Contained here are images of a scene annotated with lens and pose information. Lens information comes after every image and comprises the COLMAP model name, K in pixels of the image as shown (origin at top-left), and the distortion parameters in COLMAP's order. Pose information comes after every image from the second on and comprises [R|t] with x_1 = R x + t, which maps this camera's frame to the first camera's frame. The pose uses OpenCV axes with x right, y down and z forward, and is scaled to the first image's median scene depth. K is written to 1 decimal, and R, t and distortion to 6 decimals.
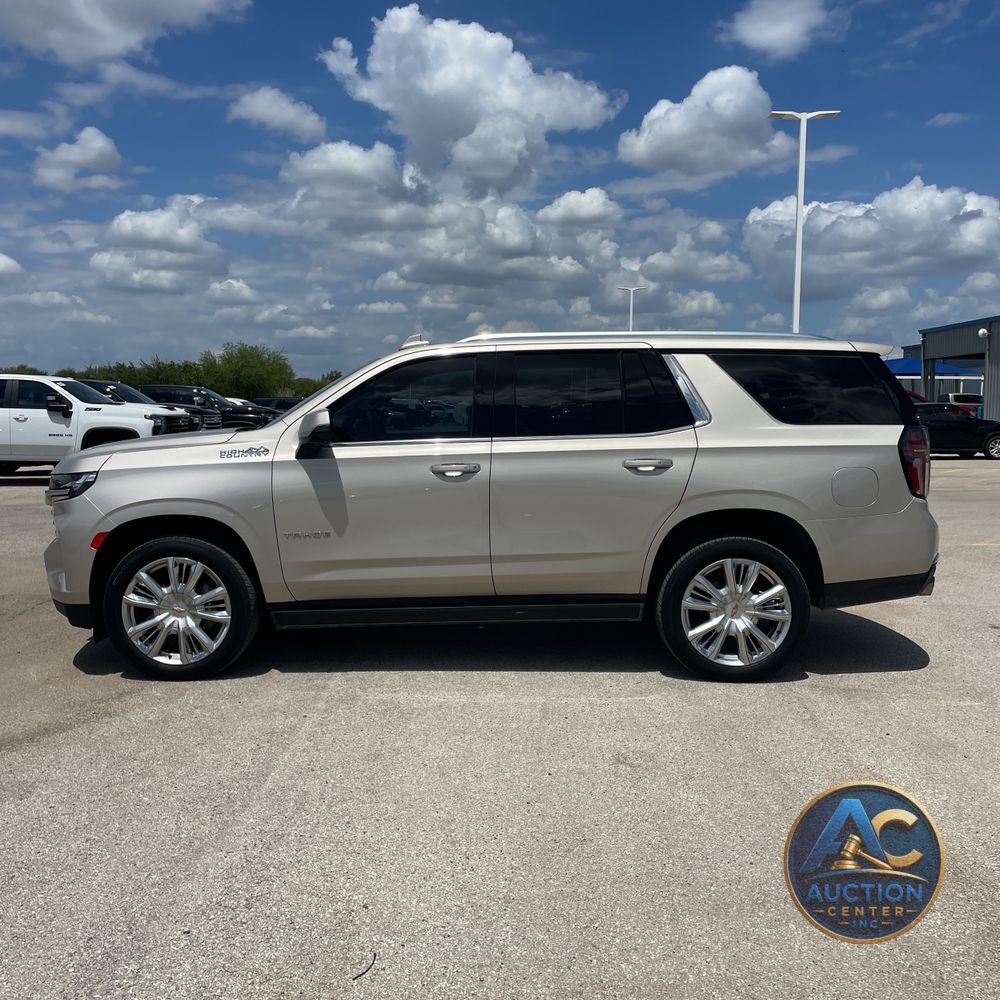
lens RADIAL K [[1014.5, 0, 500.0], [0, 1014.5, 500.0], [0, 0, 1]] dist [0.085874, -0.115833]
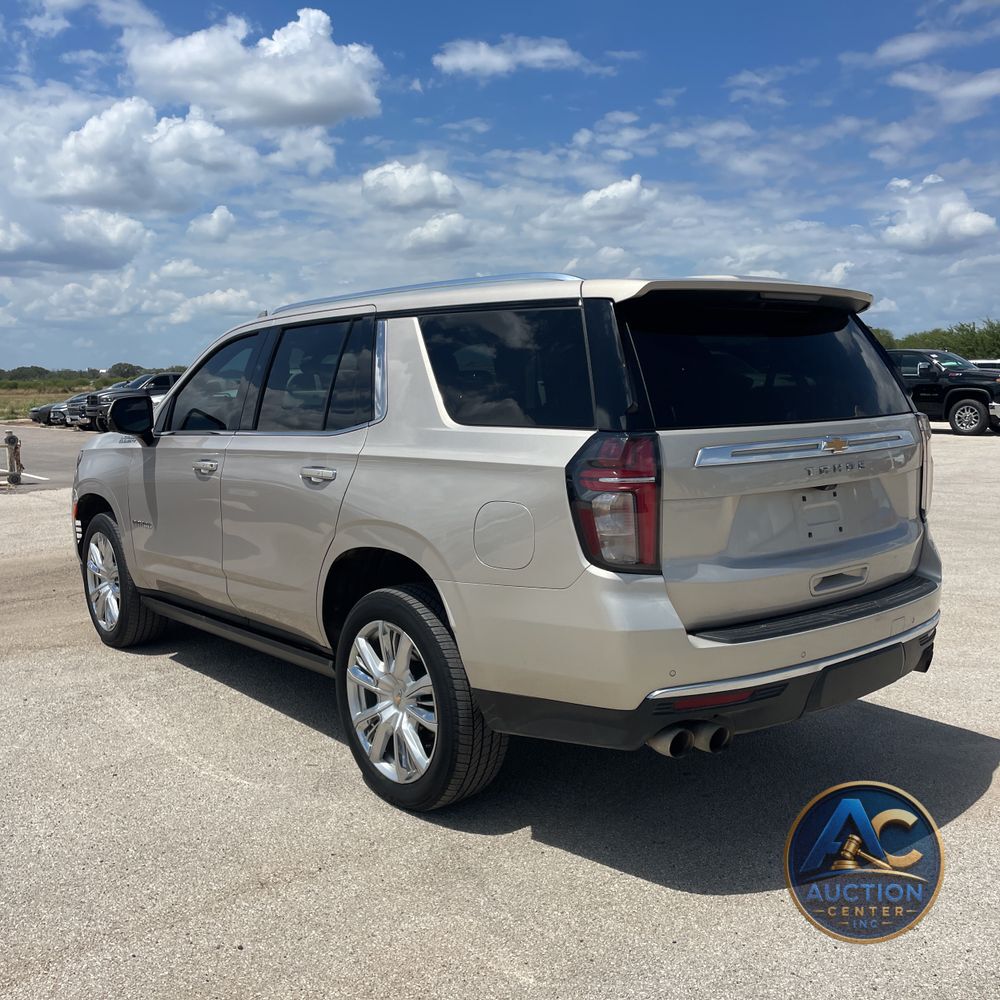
lens RADIAL K [[1014.5, 0, 500.0], [0, 1014.5, 500.0], [0, 0, 1]] dist [0.085874, -0.115833]
pose [[0.633077, 0.082707, -0.769658, 0.781854], [-0.060207, 0.996525, 0.057563, -0.065868], [0.771744, 0.009897, 0.635857, 0.626110]]
